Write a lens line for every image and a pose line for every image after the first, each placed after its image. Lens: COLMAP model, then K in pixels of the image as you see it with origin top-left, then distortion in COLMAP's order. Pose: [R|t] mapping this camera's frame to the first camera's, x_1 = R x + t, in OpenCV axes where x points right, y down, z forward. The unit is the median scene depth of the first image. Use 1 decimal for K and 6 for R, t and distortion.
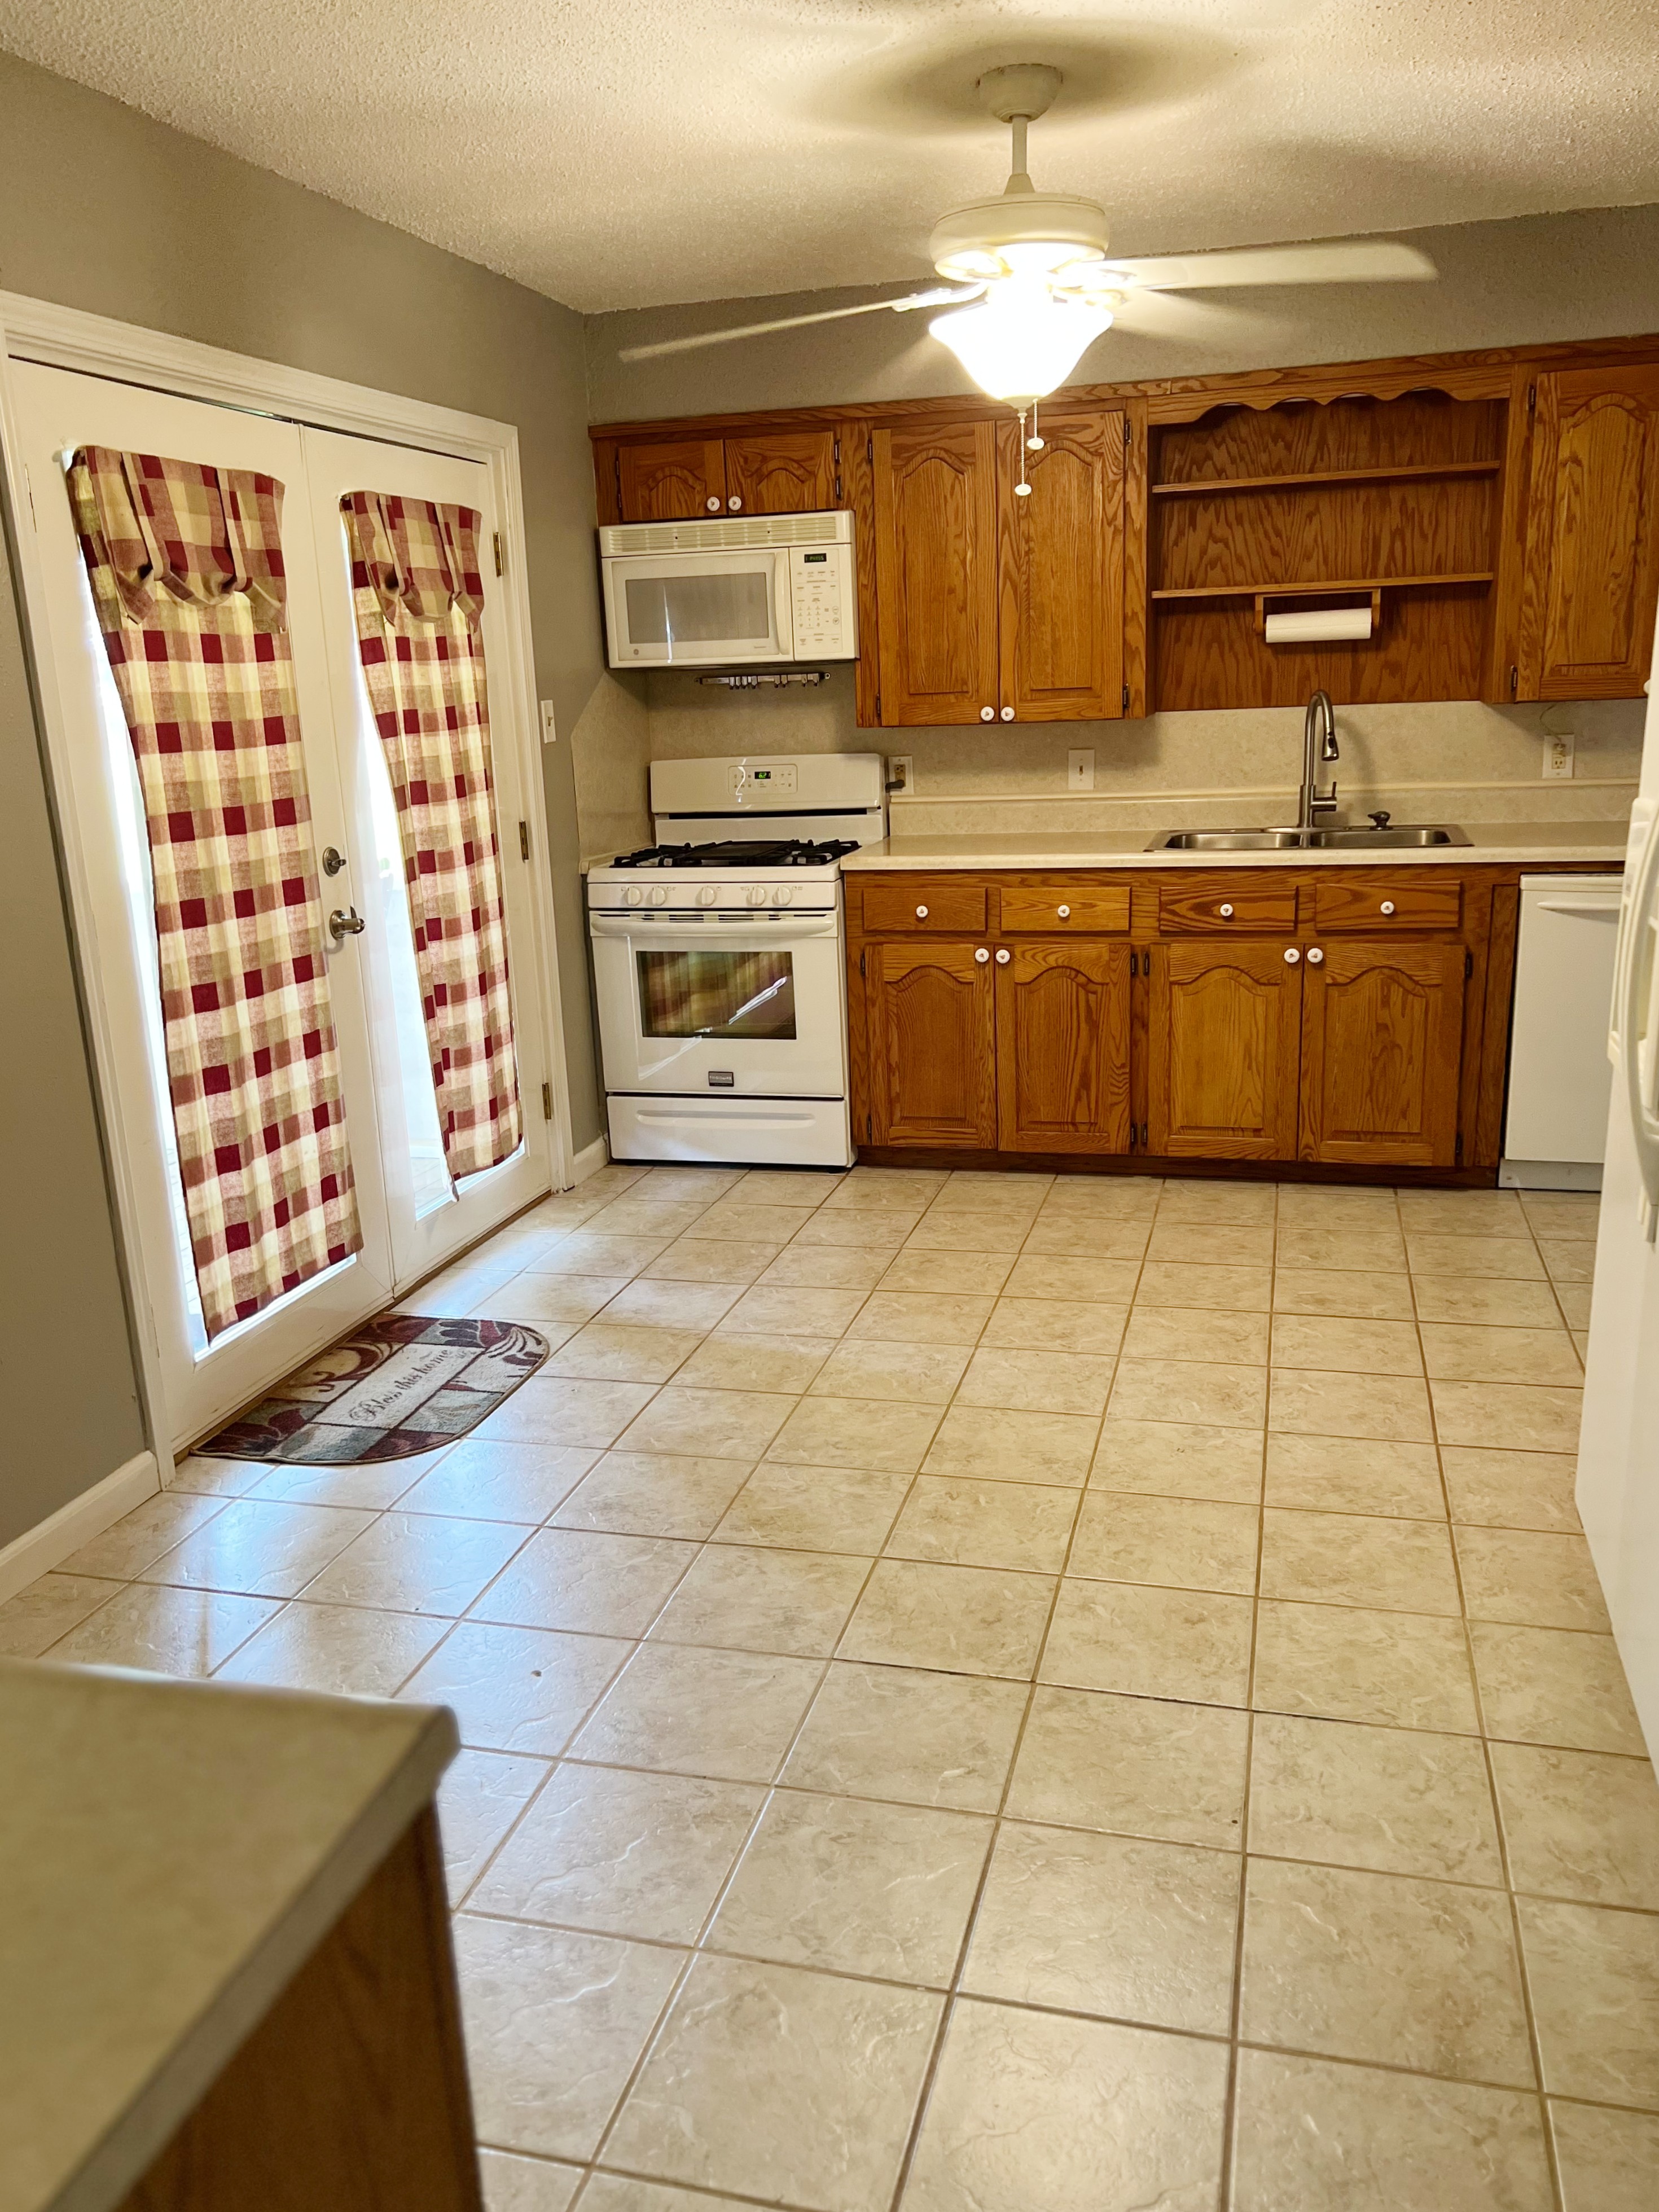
lens RADIAL K [[1698.8, 0, 834.5], [0, 1698.8, 1108.5], [0, 0, 1]] dist [0.102827, -0.195831]
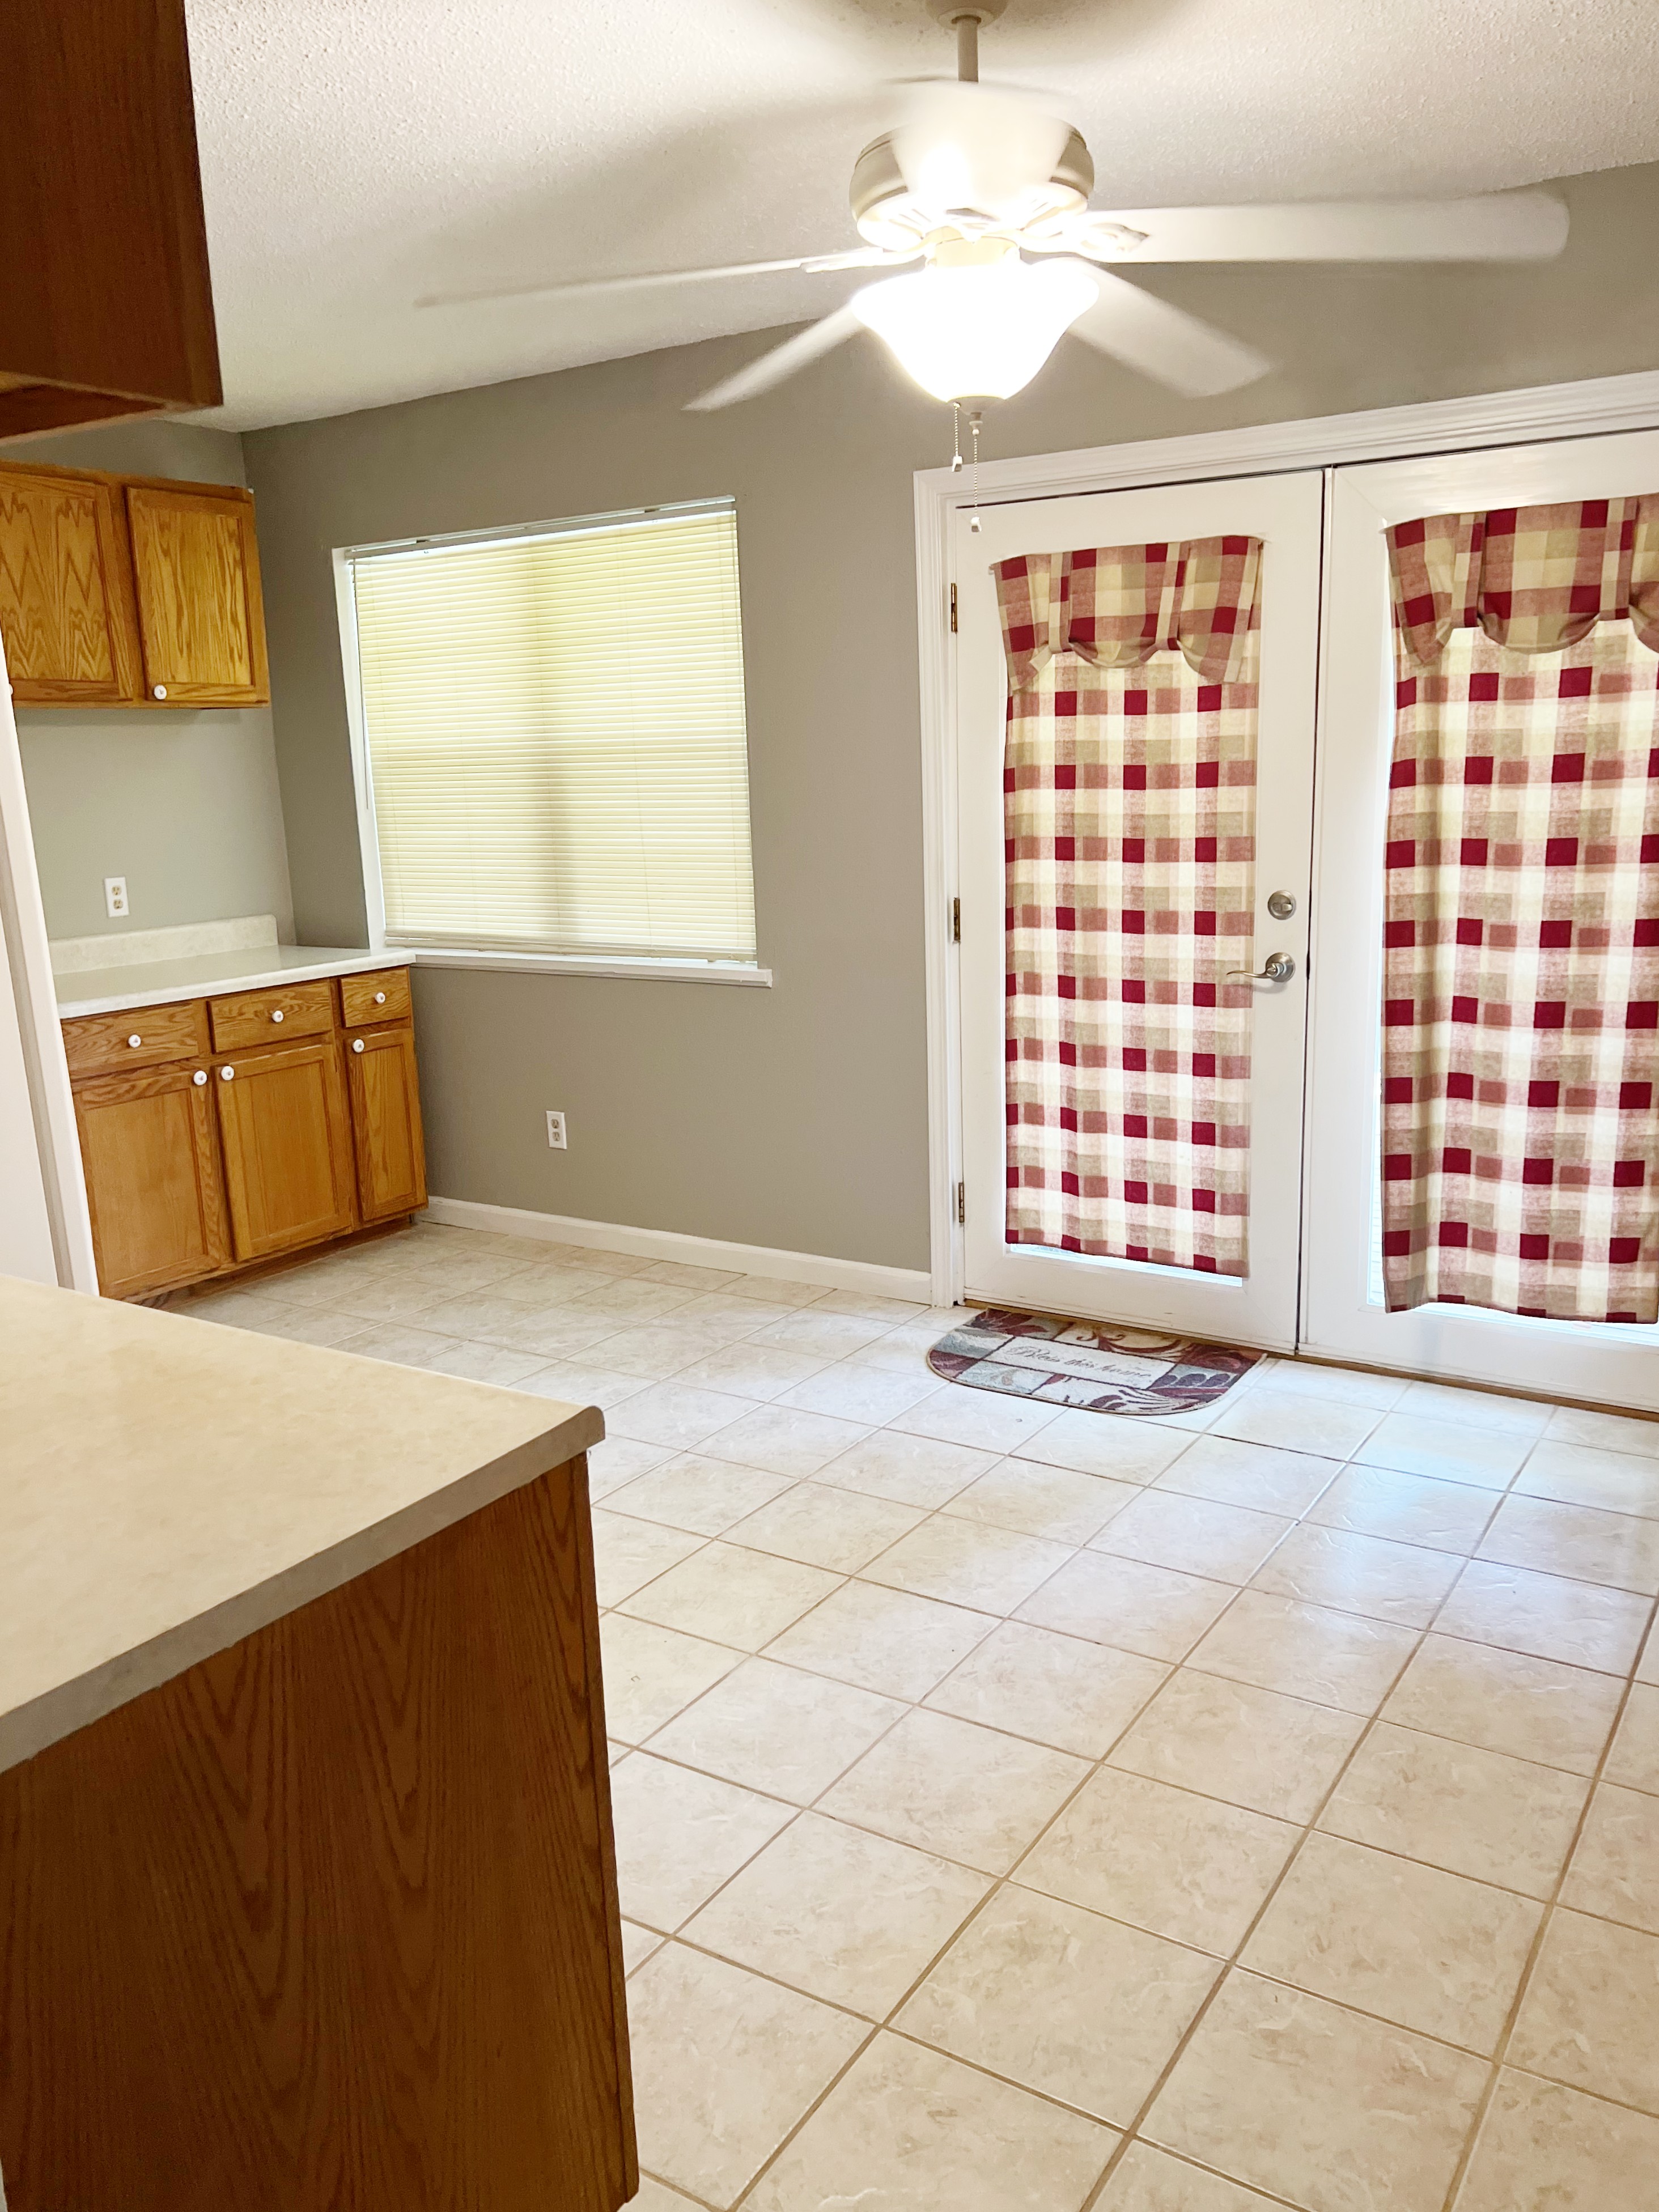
lens RADIAL K [[1696.6, 0, 829.7], [0, 1696.6, 1159.8], [0, 0, 1]] dist [0.003663, -0.005039]
pose [[-0.300816, 0.276797, -0.912630, 0.779859], [-0.193068, 0.919463, 0.342508, -0.312540], [0.933935, 0.279232, -0.223148, 1.067465]]
